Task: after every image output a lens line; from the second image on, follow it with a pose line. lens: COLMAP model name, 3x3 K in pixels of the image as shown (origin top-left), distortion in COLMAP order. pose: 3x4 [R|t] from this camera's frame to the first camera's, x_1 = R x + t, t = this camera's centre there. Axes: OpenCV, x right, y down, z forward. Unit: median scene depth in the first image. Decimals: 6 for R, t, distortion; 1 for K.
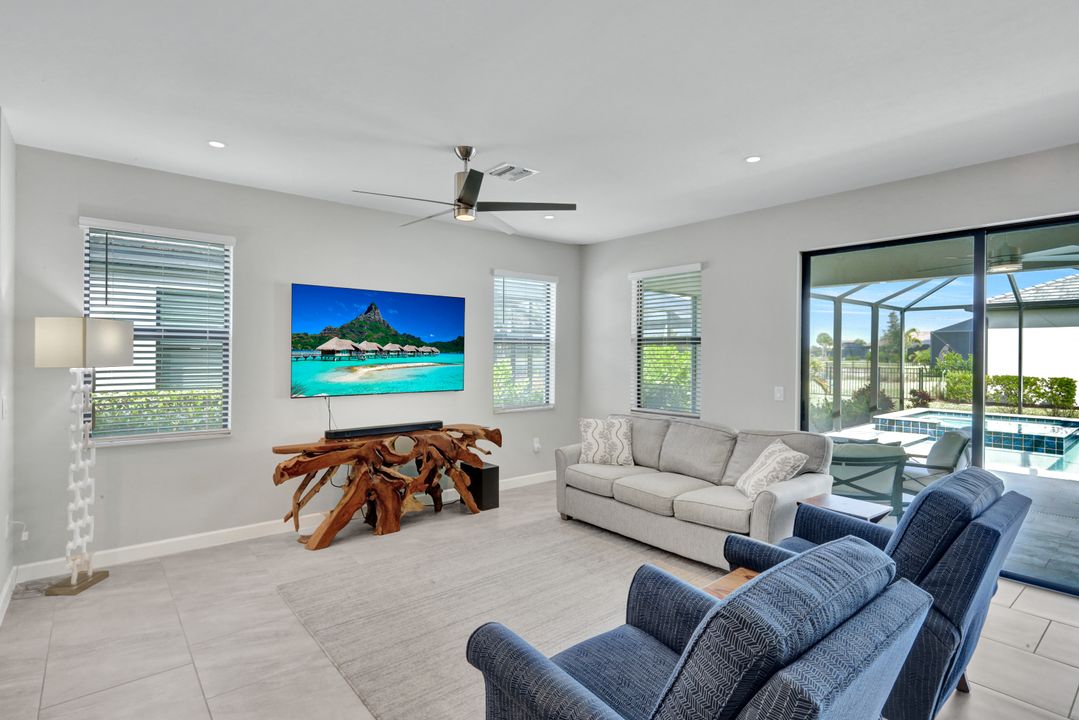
lens RADIAL K [[537.9, 0, 533.7], [0, 537.9, 354.7], [0, 0, 1]] dist [0.000267, 0.000086]
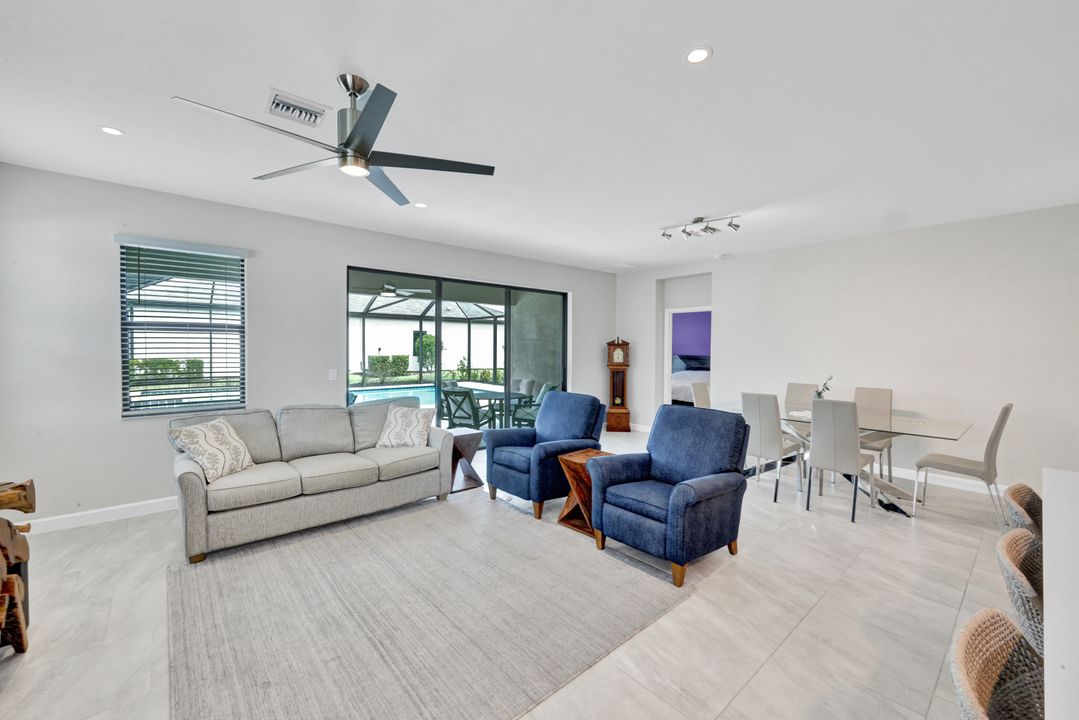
lens RADIAL K [[434.6, 0, 539.5], [0, 434.6, 360.0], [0, 0, 1]] dist [0.000556, 0.000056]
pose [[-0.027532, -0.035874, 0.998977, -0.755200], [-0.005824, 0.999345, 0.035727, -0.001795], [-0.999604, -0.004834, -0.027723, 0.731882]]
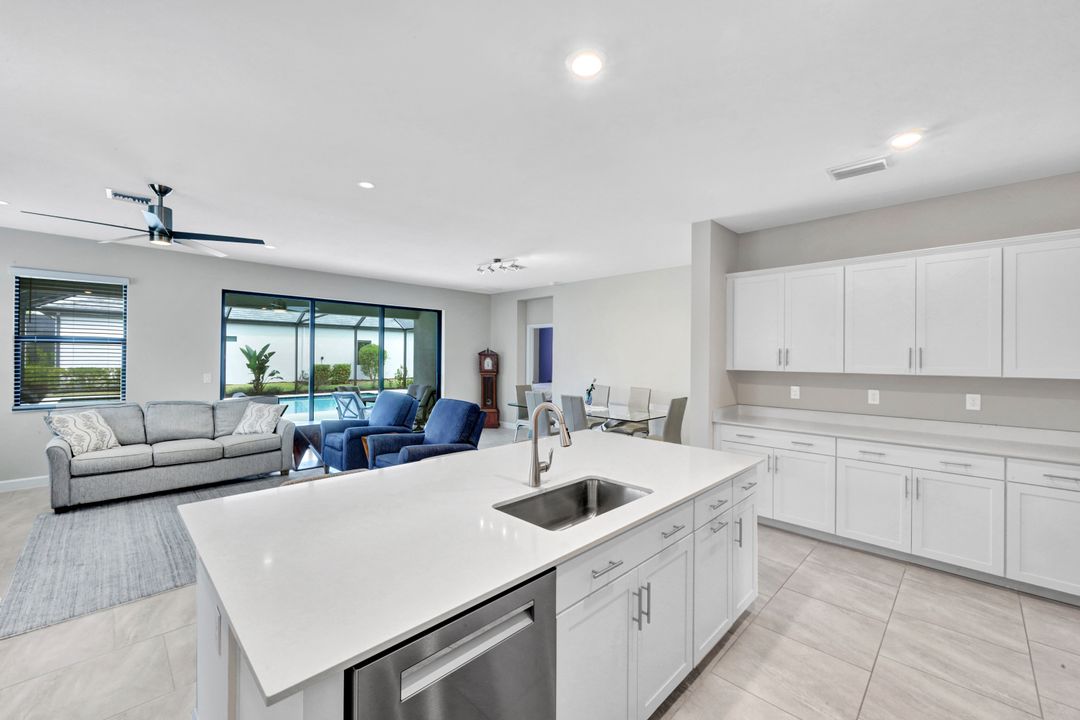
lens RADIAL K [[433.4, 0, 538.0], [0, 433.4, 357.8], [0, 0, 1]] dist [0.001031, 0.000273]
pose [[-0.098199, -0.009169, 0.995125, -1.165308], [-0.008494, 0.999929, 0.008375, -0.007134], [-0.995131, -0.007630, -0.098270, 0.238842]]
